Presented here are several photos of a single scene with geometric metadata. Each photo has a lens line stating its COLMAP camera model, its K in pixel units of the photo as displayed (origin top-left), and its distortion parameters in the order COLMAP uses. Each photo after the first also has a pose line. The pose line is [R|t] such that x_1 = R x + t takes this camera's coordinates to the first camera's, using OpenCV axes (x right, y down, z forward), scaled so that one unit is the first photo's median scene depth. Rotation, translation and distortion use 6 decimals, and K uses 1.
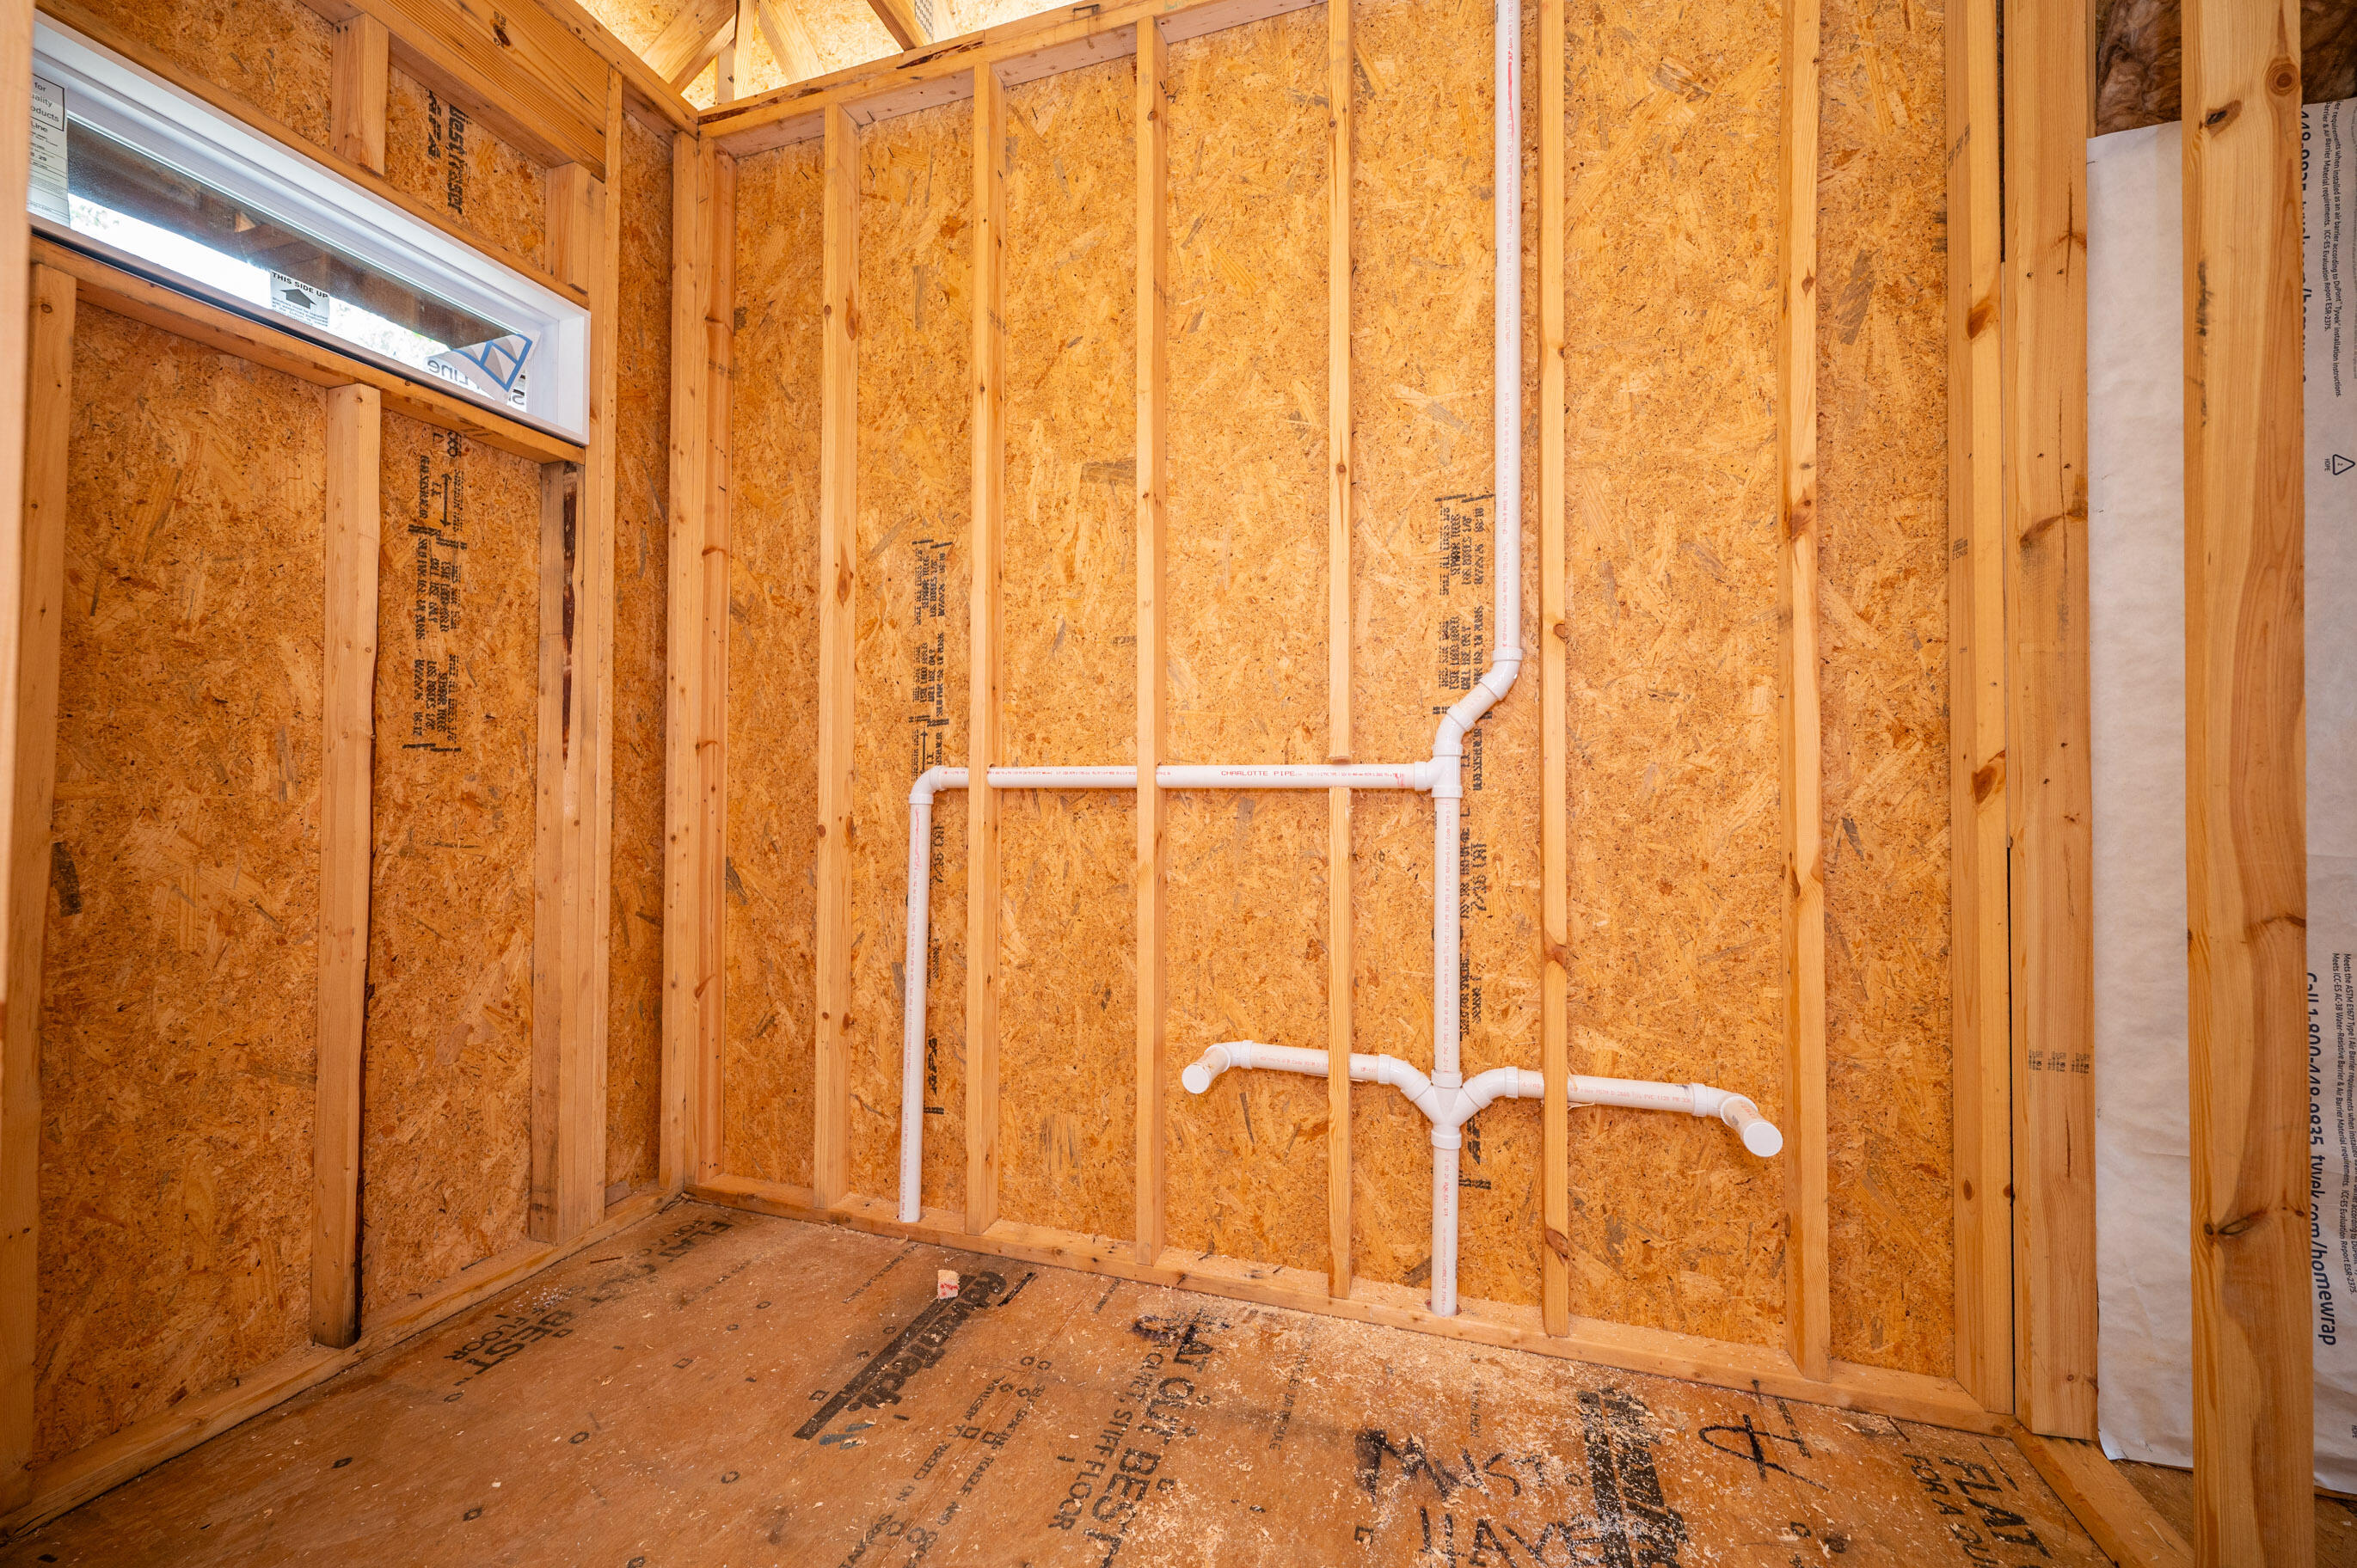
lens RADIAL K [[927.7, 0, 1160.9], [0, 927.7, 778.7], [0, 0, 1]] dist [-0.000900, -0.000077]
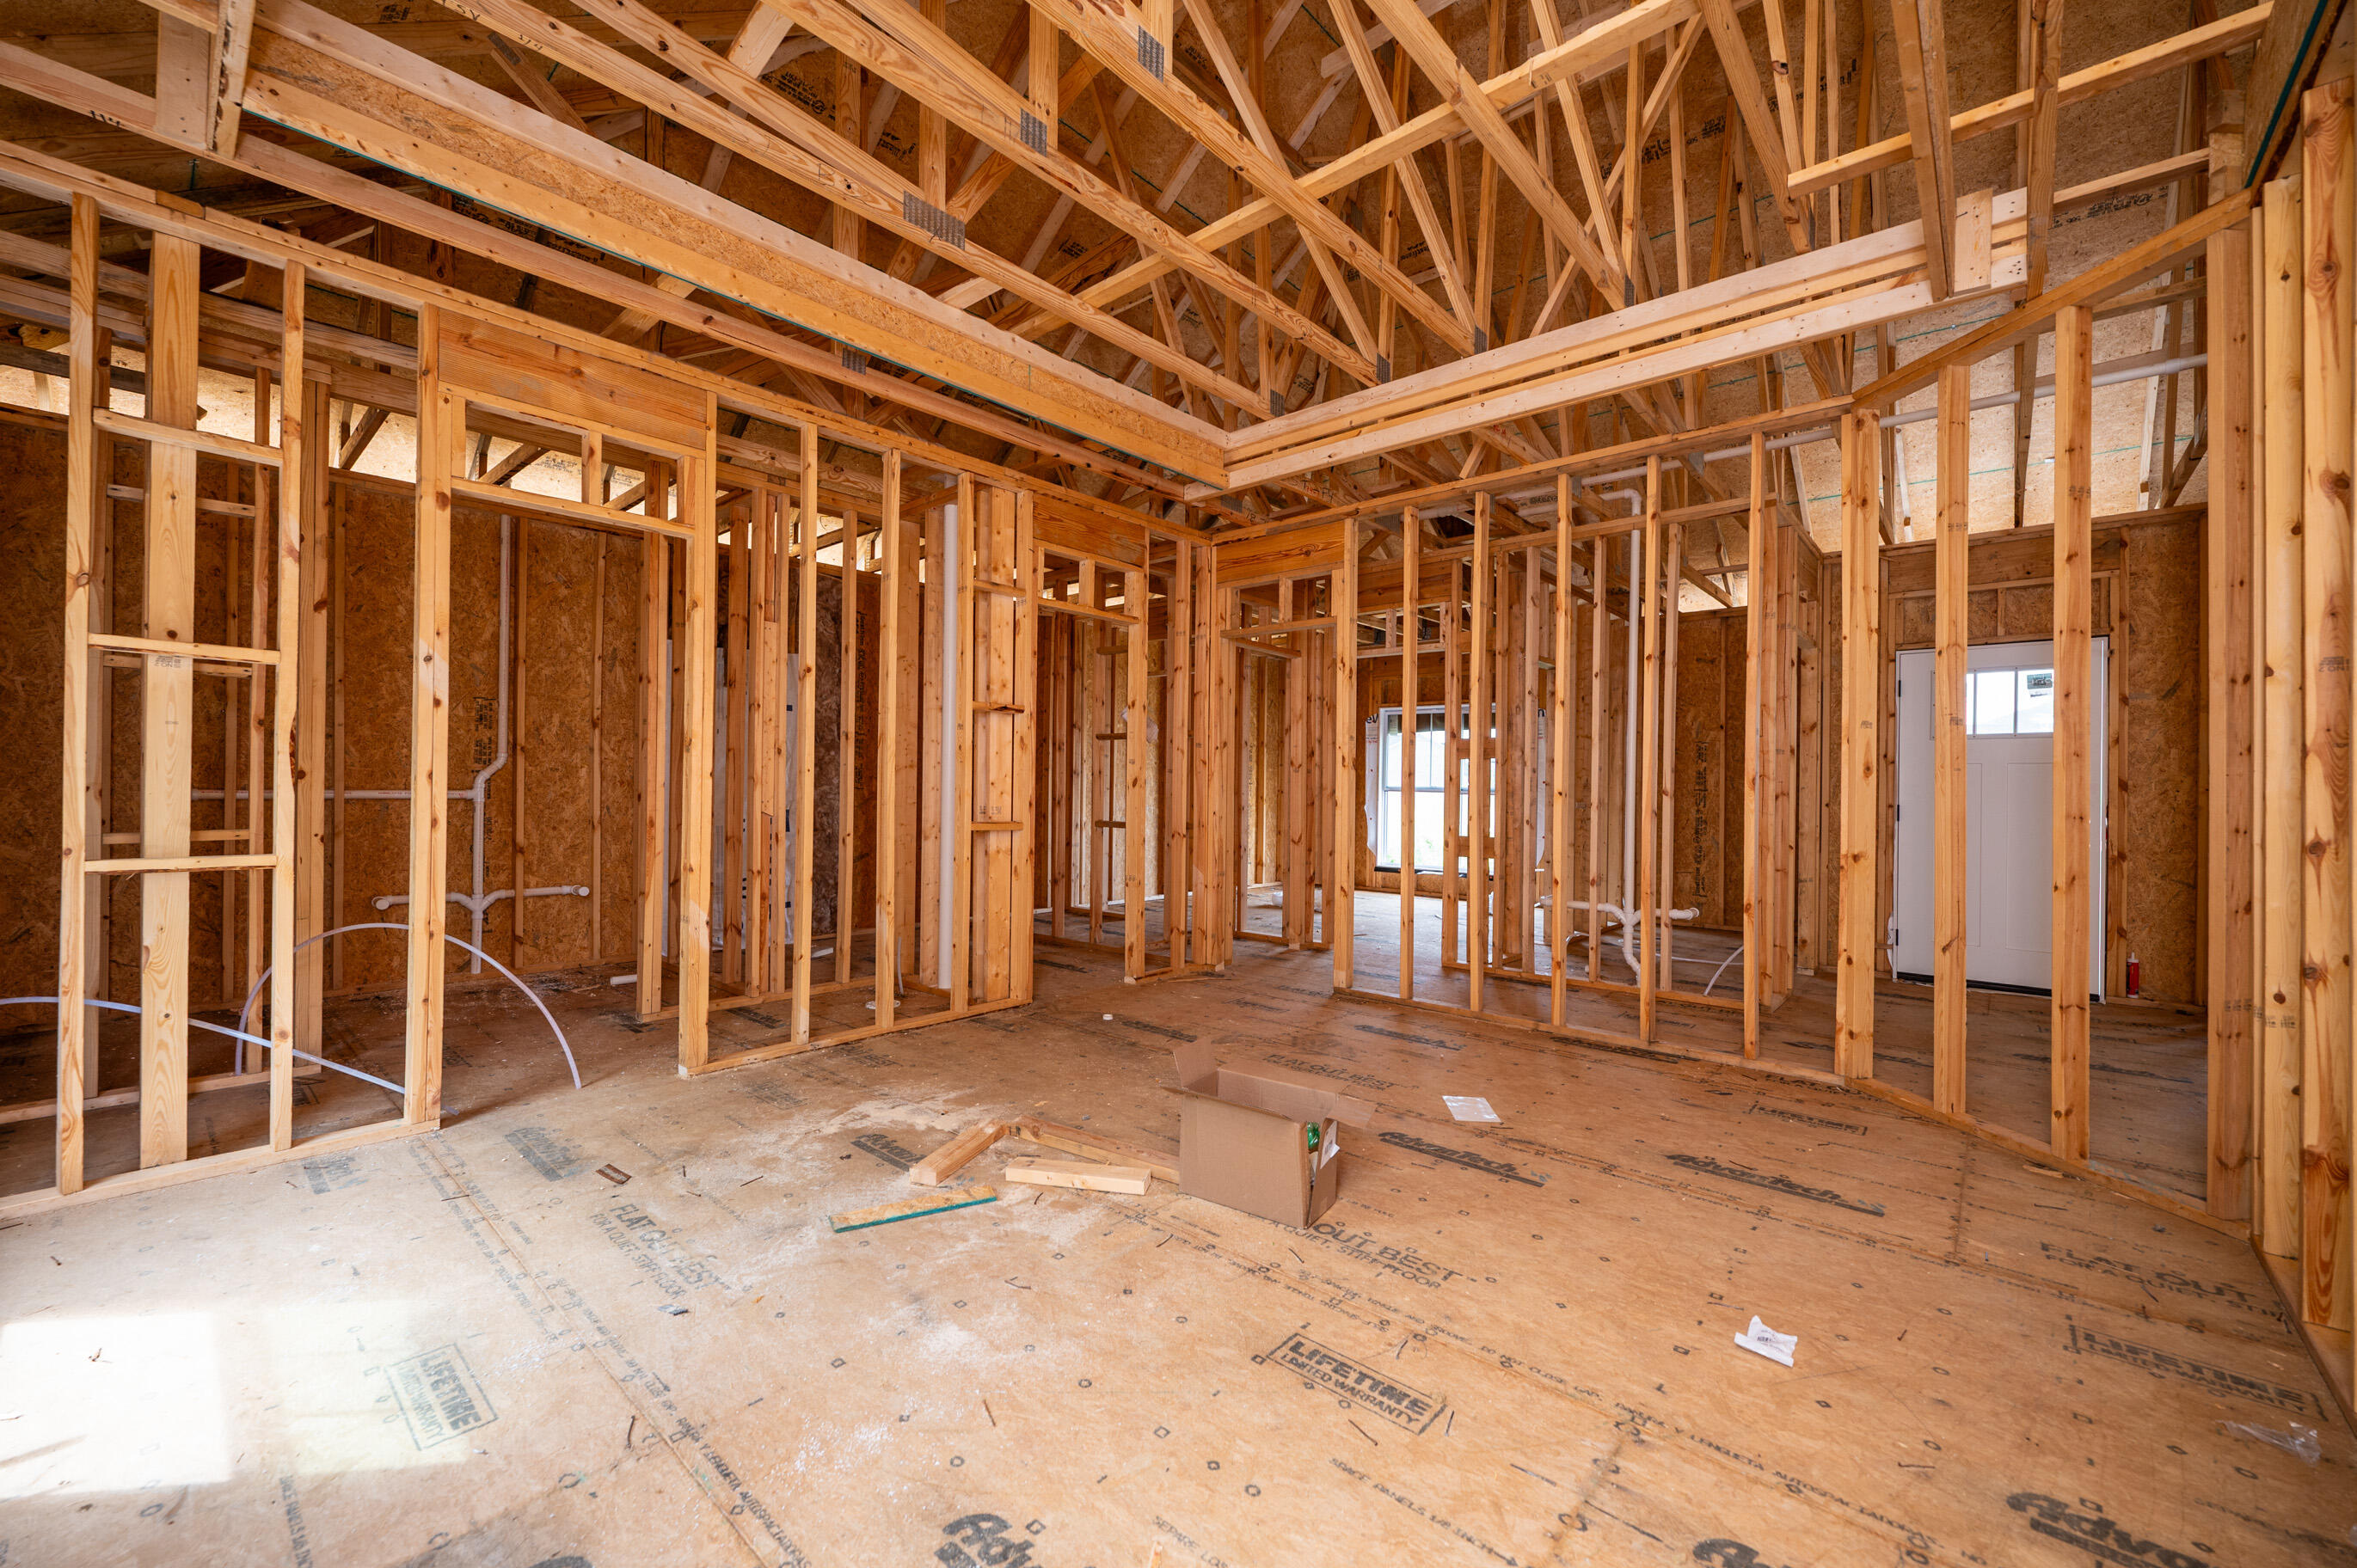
lens RADIAL K [[927.7, 0, 1160.9], [0, 927.7, 778.7], [0, 0, 1]] dist [-0.000900, -0.000077]
pose [[0.402486, 0.002452, 0.915423, -1.587488], [-0.022854, 0.999712, 0.007370, -0.130973], [-0.915141, -0.023887, 0.402426, -2.265501]]
